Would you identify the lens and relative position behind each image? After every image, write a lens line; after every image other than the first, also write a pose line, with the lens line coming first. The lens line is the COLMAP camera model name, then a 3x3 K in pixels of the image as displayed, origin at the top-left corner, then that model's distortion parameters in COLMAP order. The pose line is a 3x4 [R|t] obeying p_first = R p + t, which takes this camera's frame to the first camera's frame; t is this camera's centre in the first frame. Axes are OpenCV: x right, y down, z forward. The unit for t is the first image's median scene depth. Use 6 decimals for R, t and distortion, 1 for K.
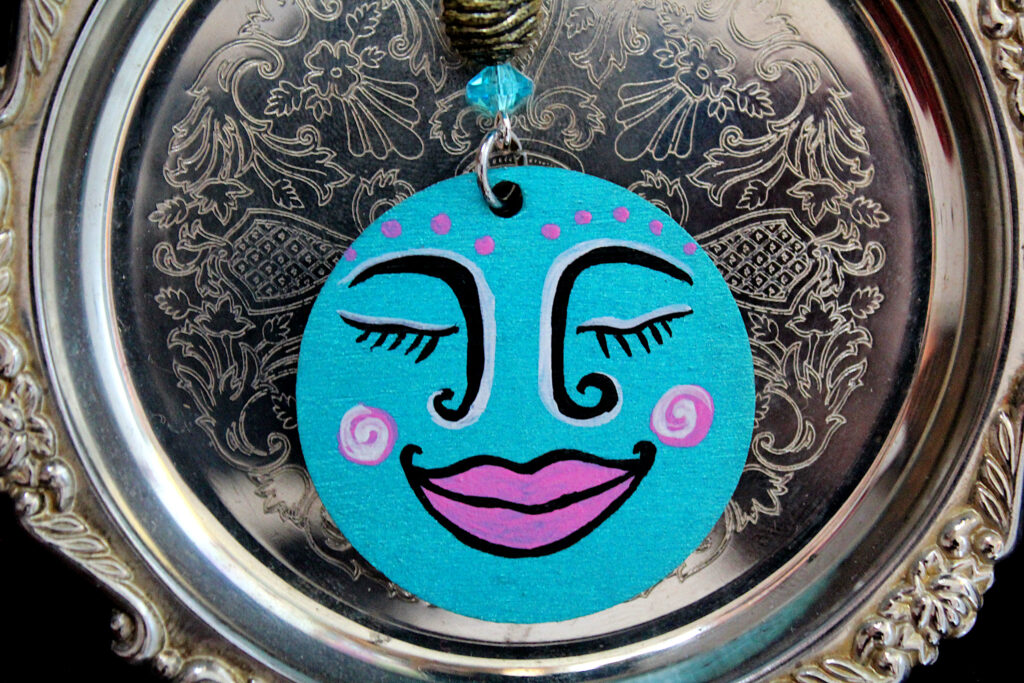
lens RADIAL K [[2015.4, 0, 516.6], [0, 2015.4, 340.3], [0, 0, 1]] dist [0.021734, 0.000000]
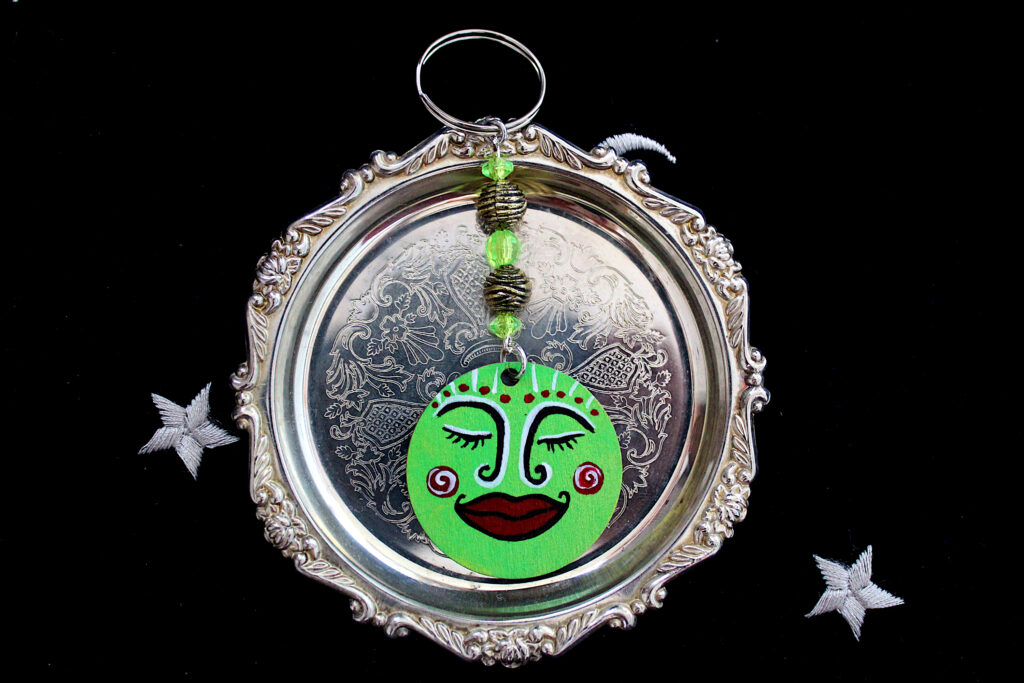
lens RADIAL K [[1446.5, 0, 522.3], [0, 1446.5, 343.0], [0, 0, 1]] dist [0.088351, 0.000000]
pose [[0.974068, -0.224112, 0.031075, -0.010315], [0.225874, 0.971191, -0.075958, 0.027300], [-0.013156, 0.081007, 0.996627, -0.519380]]
